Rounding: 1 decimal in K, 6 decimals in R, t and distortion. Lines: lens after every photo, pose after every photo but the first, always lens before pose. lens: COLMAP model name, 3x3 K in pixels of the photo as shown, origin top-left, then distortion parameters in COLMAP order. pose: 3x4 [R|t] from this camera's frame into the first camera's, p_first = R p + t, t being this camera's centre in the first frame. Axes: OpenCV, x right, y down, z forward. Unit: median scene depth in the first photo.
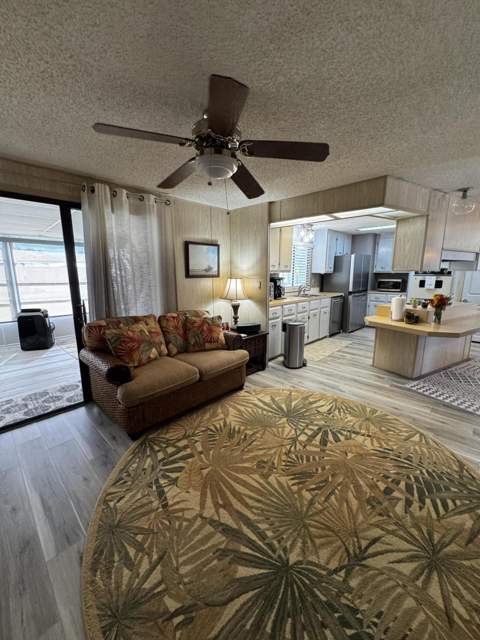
lens RADIAL K [[256.0, 0, 239.7], [0, 256.0, 319.4], [0, 0, 1]] dist [-0.002068, 0.000397]
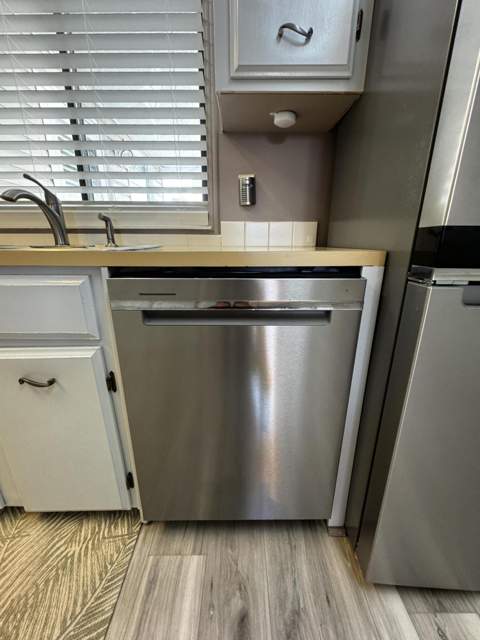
lens RADIAL K [[256.0, 0, 239.7], [0, 256.0, 319.4], [0, 0, 1]] dist [-0.002068, 0.000397]
pose [[0.691613, 0.217037, -0.688888, 1.177495], [-0.132240, 0.975712, 0.174639, -0.228603], [0.710059, -0.029684, 0.703516, 2.335711]]
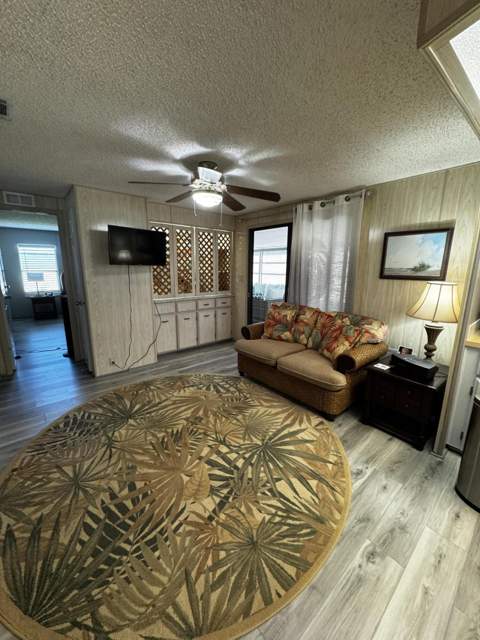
lens RADIAL K [[256.0, 0, 239.7], [0, 256.0, 319.4], [0, 0, 1]] dist [-0.002068, 0.000397]
pose [[-0.106161, 0.202878, -0.973432, 1.039595], [-0.192499, 0.956251, 0.220291, -0.203601], [0.975538, 0.210771, -0.062463, 1.002680]]
